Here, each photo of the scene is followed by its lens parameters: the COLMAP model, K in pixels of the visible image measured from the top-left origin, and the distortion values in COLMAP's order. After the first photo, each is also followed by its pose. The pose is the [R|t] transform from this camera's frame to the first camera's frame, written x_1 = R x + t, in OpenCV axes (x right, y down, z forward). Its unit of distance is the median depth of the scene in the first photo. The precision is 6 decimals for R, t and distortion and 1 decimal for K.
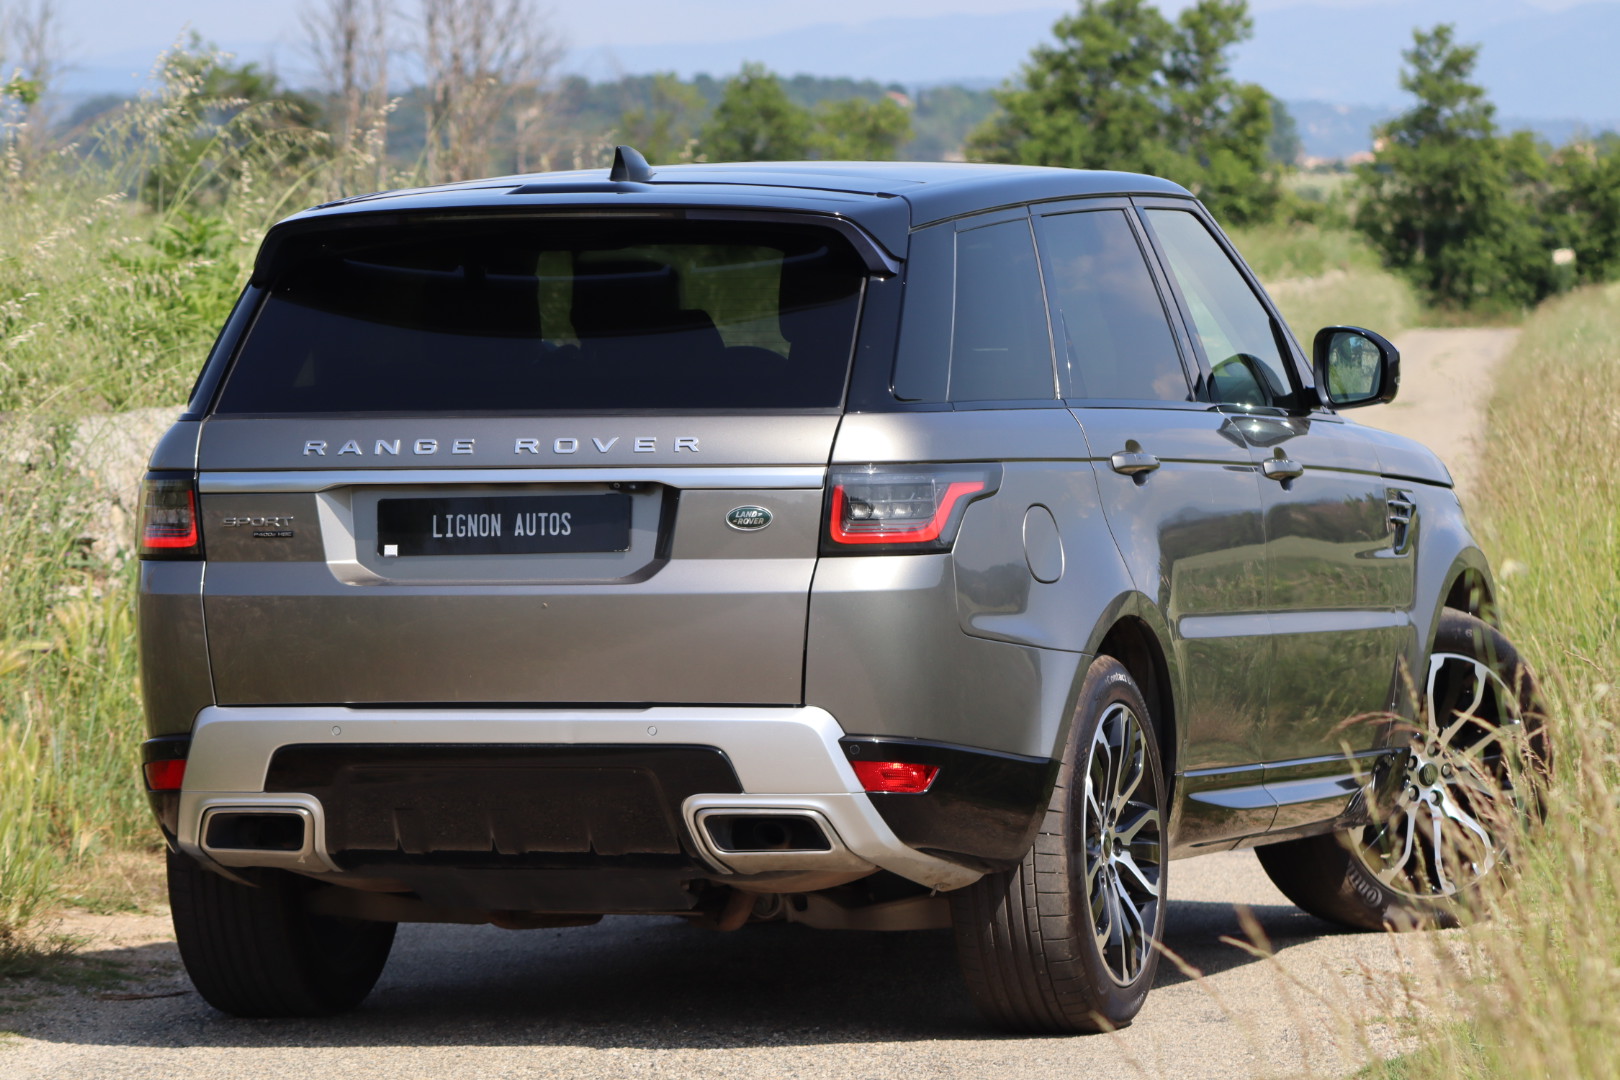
lens RADIAL K [[9582.0, 0, 810.0], [0, 9582.0, 540.0], [0, 0, 1]] dist [0.489806, 14.367371]
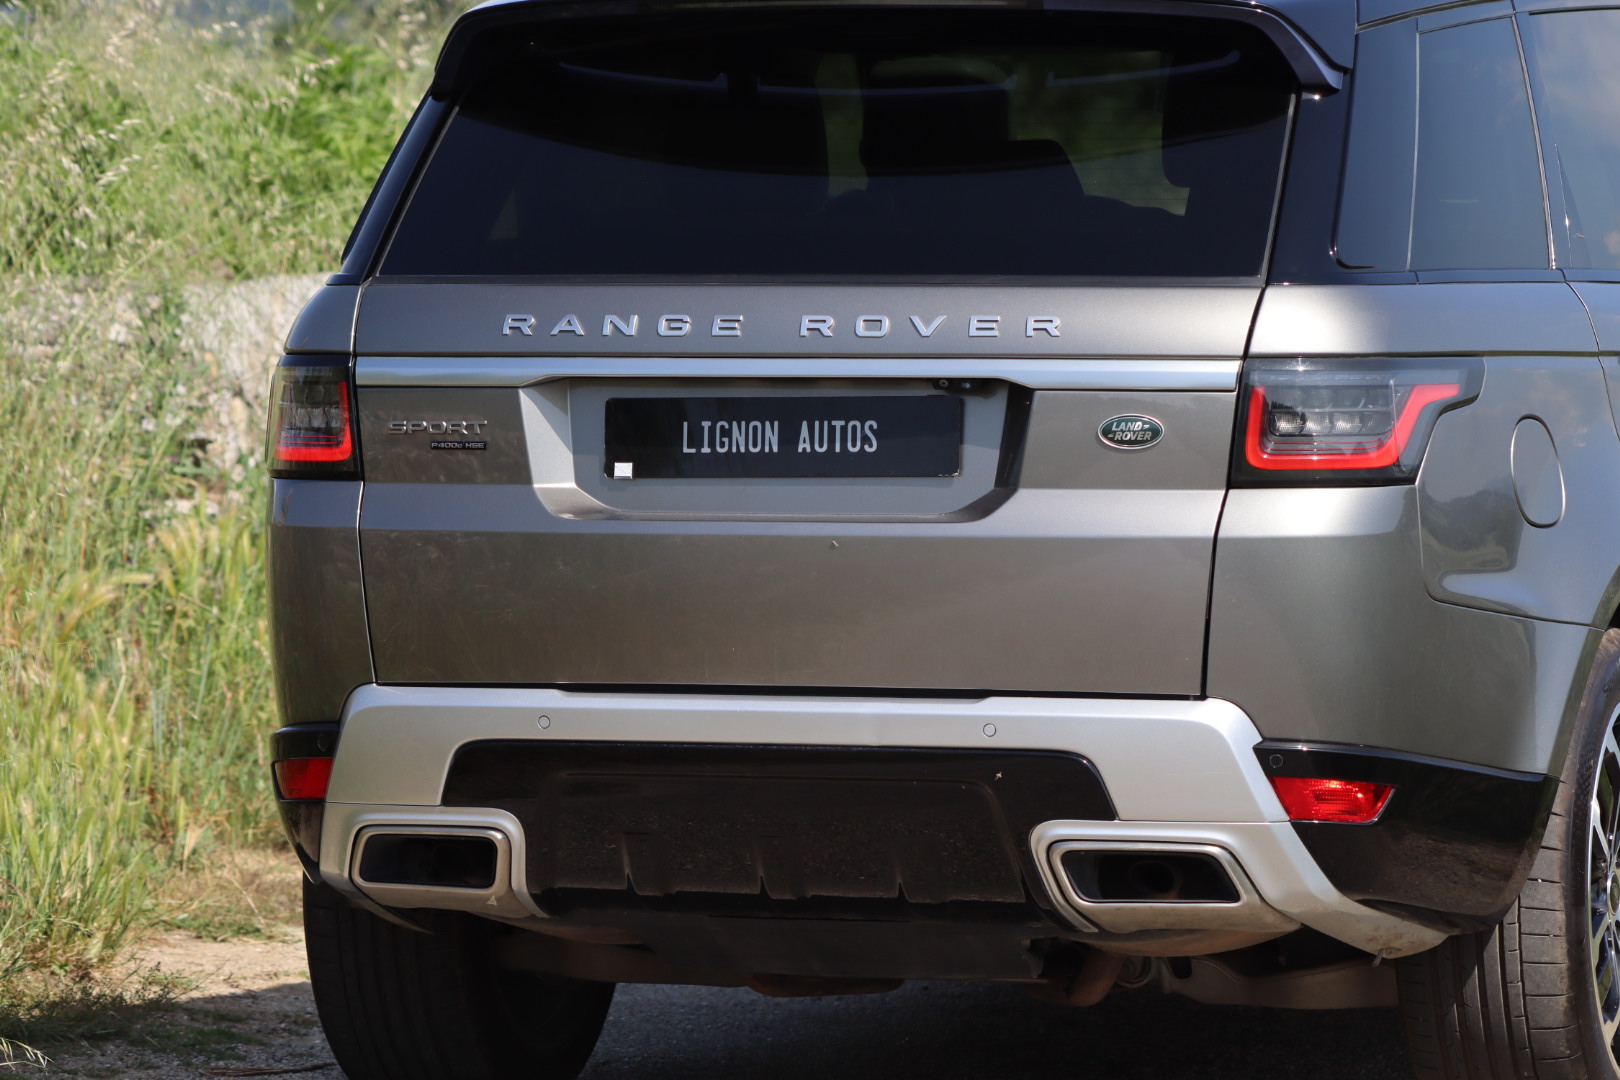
lens RADIAL K [[10204.0, 0, 772.2], [0, 10204.0, 545.2], [0, 0, 1]] dist [0.974070, -8.071624]
pose [[0.999721, 0.013443, -0.019438, -0.017605], [-0.013237, 0.999855, 0.010702, -0.001587], [0.019579, -0.010441, 0.999754, 0.238830]]
